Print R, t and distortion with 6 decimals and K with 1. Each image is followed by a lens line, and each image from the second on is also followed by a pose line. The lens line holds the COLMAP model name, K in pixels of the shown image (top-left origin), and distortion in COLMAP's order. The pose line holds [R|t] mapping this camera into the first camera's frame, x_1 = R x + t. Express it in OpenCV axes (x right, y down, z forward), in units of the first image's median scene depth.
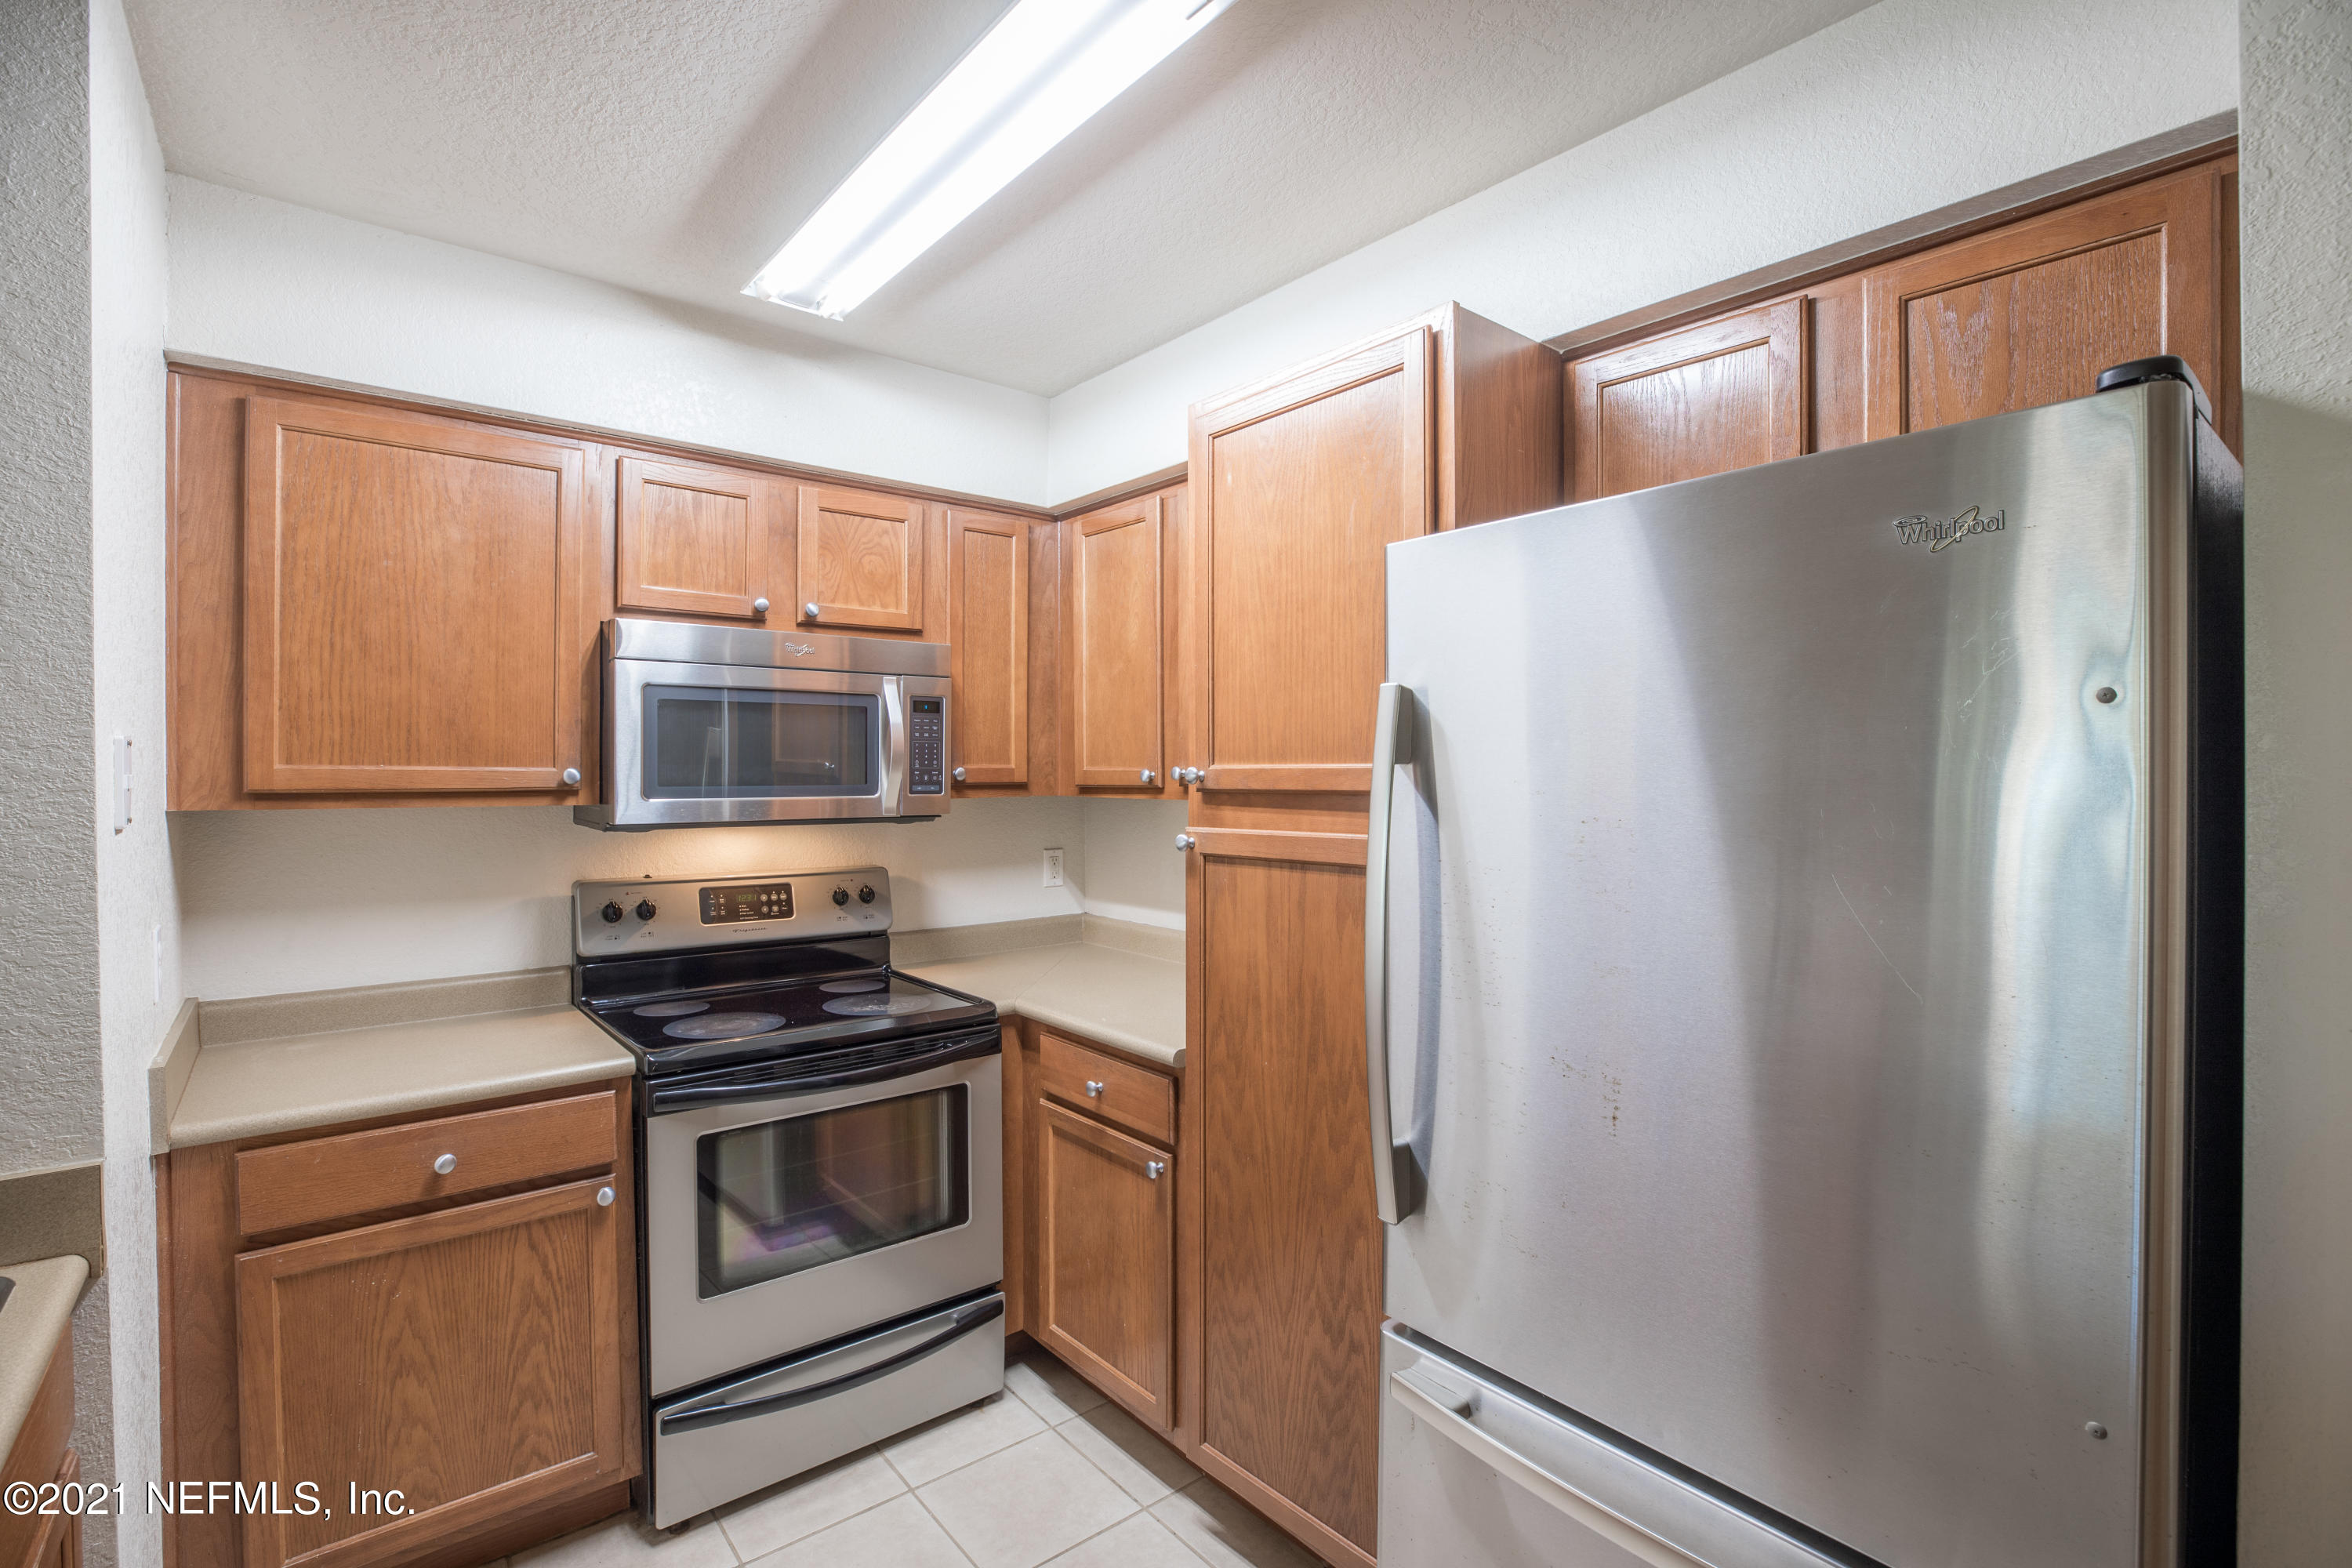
lens RADIAL K [[1073.2, 0, 1173.6], [0, 1073.2, 780.3], [0, 0, 1]] dist [-0.051474, 0.014719]
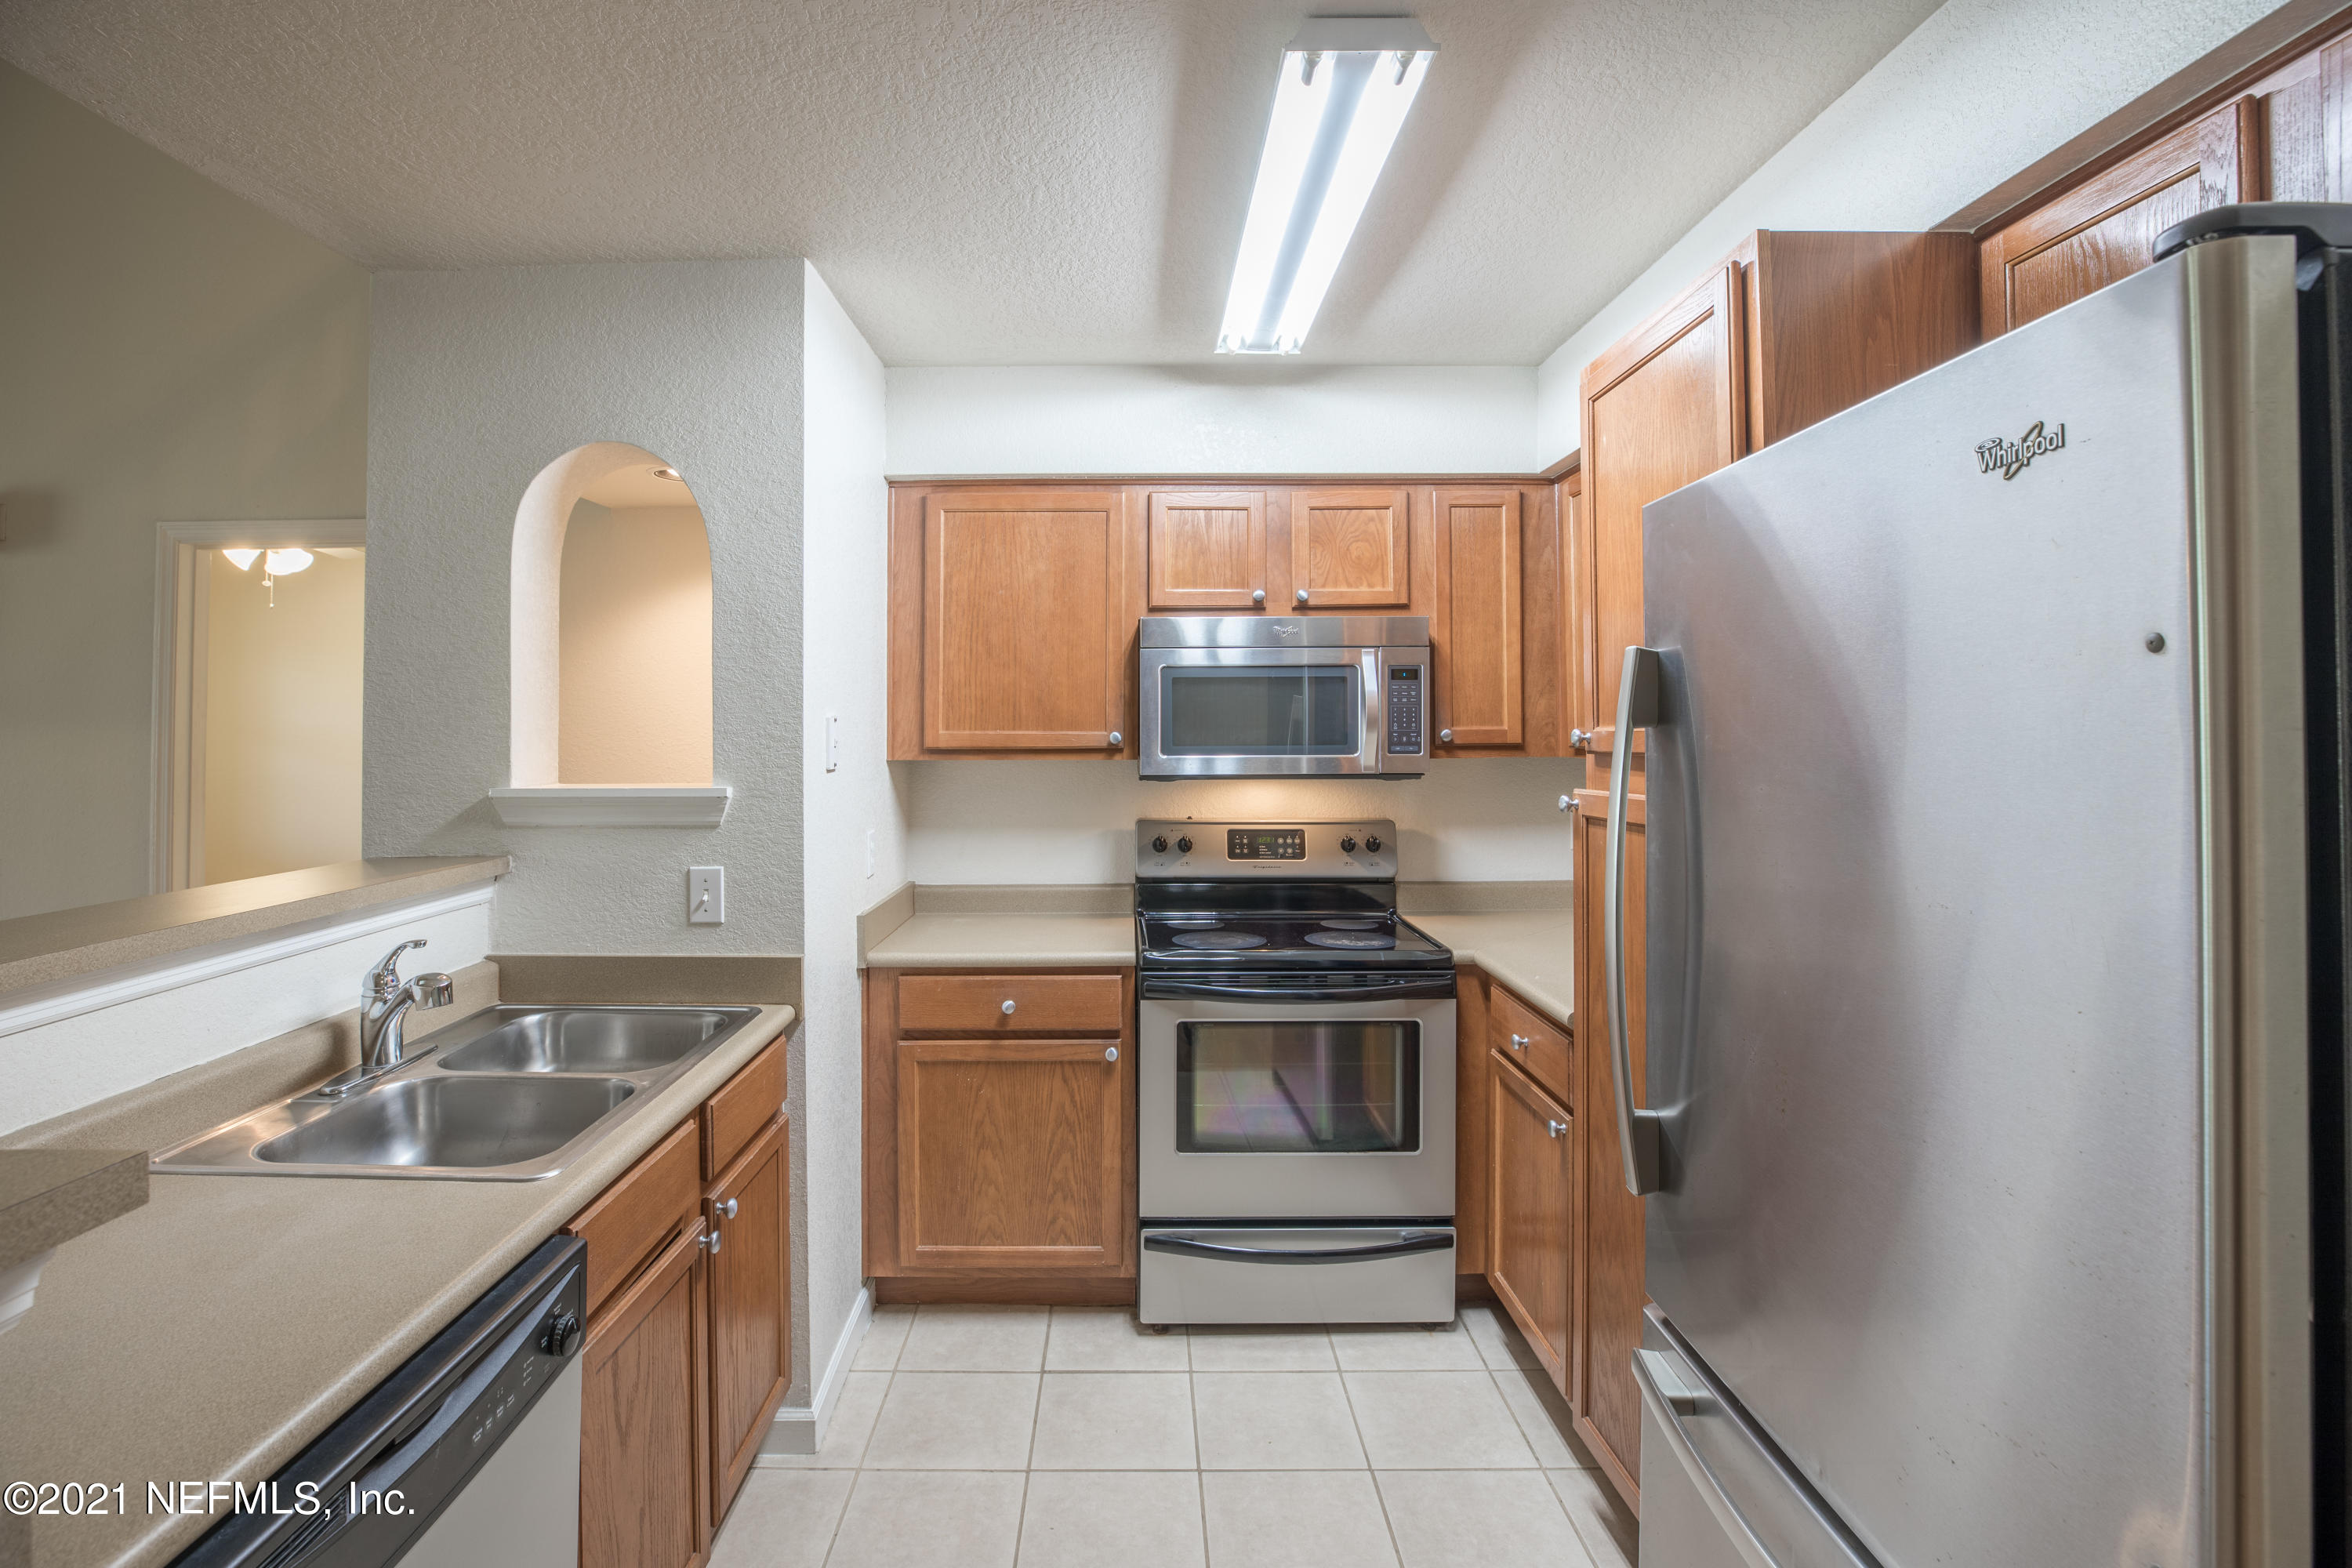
lens RADIAL K [[1106.0, 0, 1132.0], [0, 1106.0, 704.5], [0, 0, 1]] dist [-0.040180, 0.000515]
pose [[0.767401, -0.018558, -0.640899, 0.357717], [-0.000870, 0.999550, -0.029985, -0.004760], [0.641167, 0.023568, 0.767039, -0.059897]]
